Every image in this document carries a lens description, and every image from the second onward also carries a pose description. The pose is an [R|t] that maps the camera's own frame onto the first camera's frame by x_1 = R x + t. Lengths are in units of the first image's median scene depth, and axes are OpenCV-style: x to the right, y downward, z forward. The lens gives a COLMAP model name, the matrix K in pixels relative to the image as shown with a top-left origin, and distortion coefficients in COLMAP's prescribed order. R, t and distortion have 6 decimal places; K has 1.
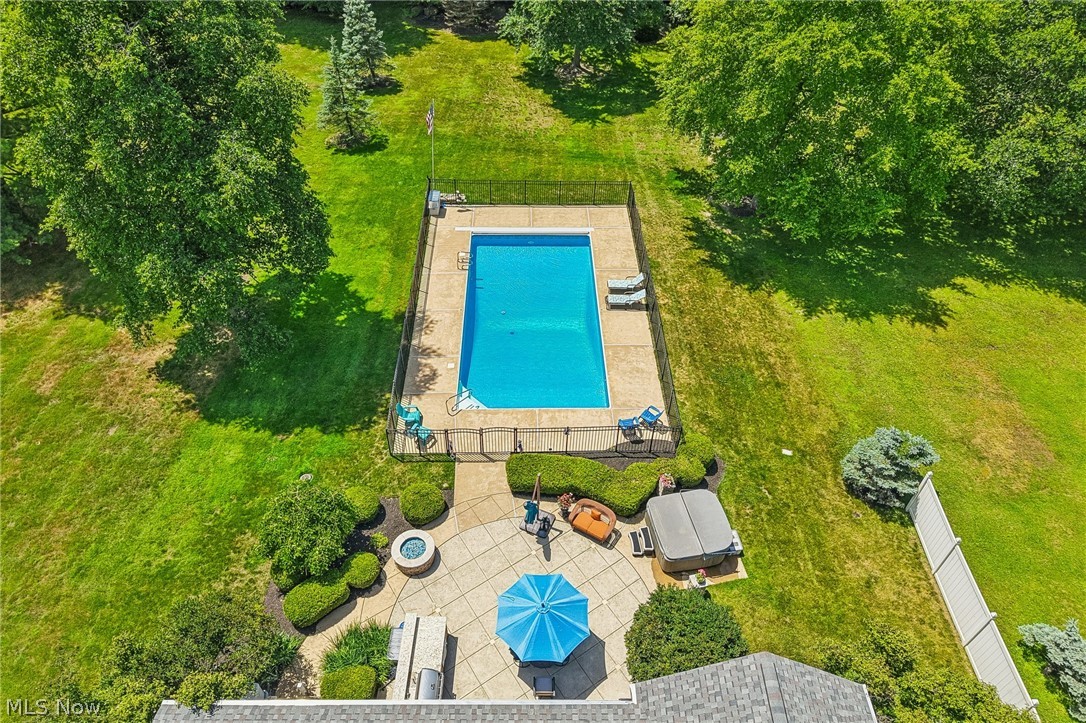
lens RADIAL K [[704.1, 0, 543.0], [0, 704.1, 361.5], [0, 0, 1]] dist [0.040293, 0.000598]
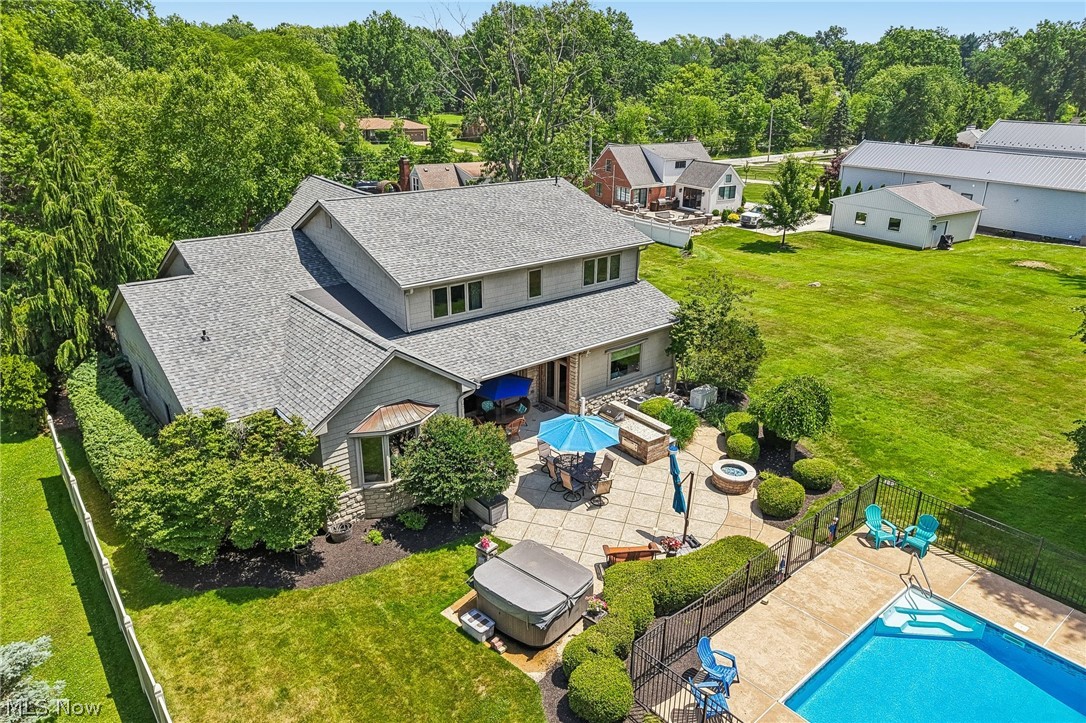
lens RADIAL K [[704.1, 0, 543.0], [0, 704.1, 361.5], [0, 0, 1]] dist [0.040293, 0.000598]
pose [[-0.771393, 0.219758, -0.597210, 0.456057], [-0.457226, 0.461333, 0.760340, -0.345819], [0.442603, 0.859580, -0.255390, 0.762335]]
